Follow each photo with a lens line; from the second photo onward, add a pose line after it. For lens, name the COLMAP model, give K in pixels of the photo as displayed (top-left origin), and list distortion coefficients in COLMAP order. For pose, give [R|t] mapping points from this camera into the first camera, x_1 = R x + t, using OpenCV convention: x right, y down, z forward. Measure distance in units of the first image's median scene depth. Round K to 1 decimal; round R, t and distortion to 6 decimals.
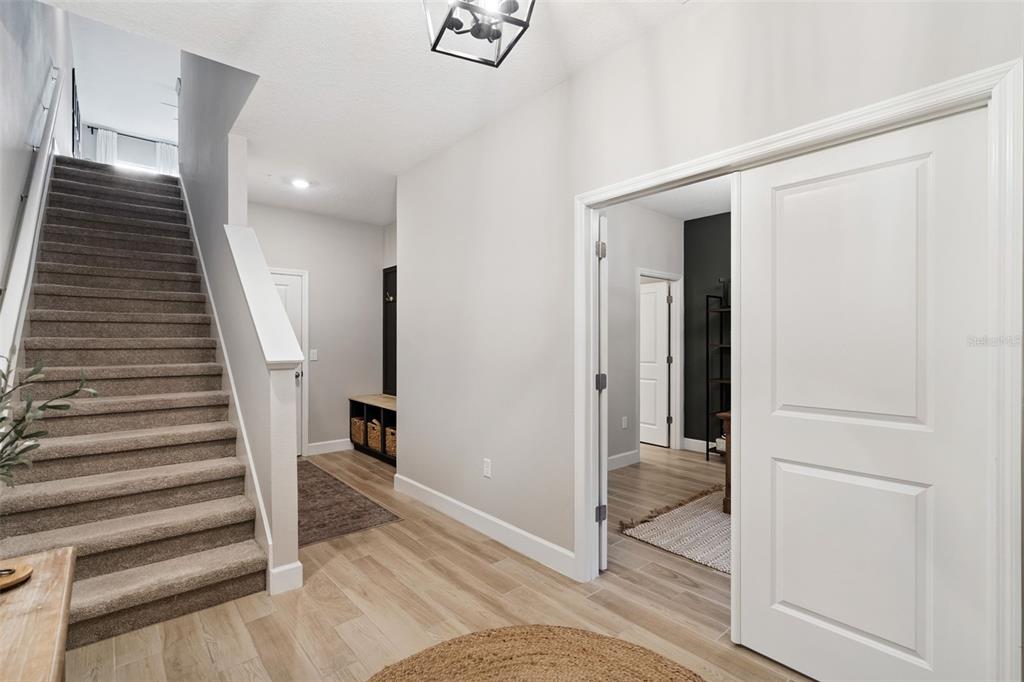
lens RADIAL K [[471.1, 0, 516.2], [0, 471.1, 340.3], [0, 0, 1]] dist [-0.013444, 0.002959]
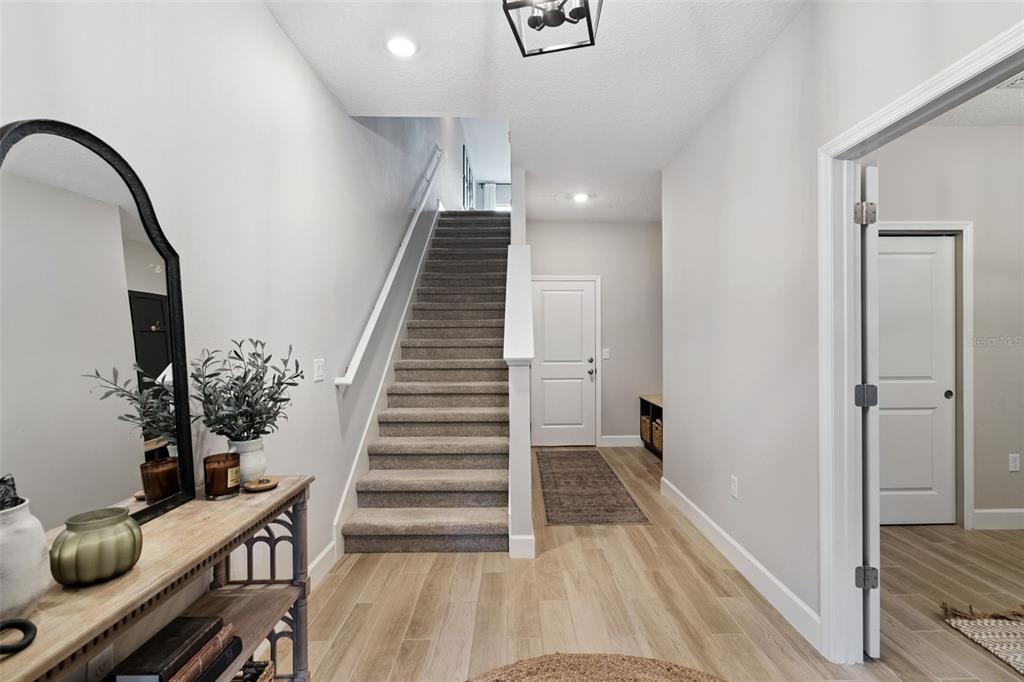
lens RADIAL K [[471.1, 0, 515.7], [0, 471.1, 340.0], [0, 0, 1]] dist [-0.013444, 0.002959]
pose [[0.762091, -0.005167, -0.647449, 0.218029], [0.005478, 0.999984, -0.001533, 0.000787], [0.647447, -0.002379, 0.762107, 0.096044]]
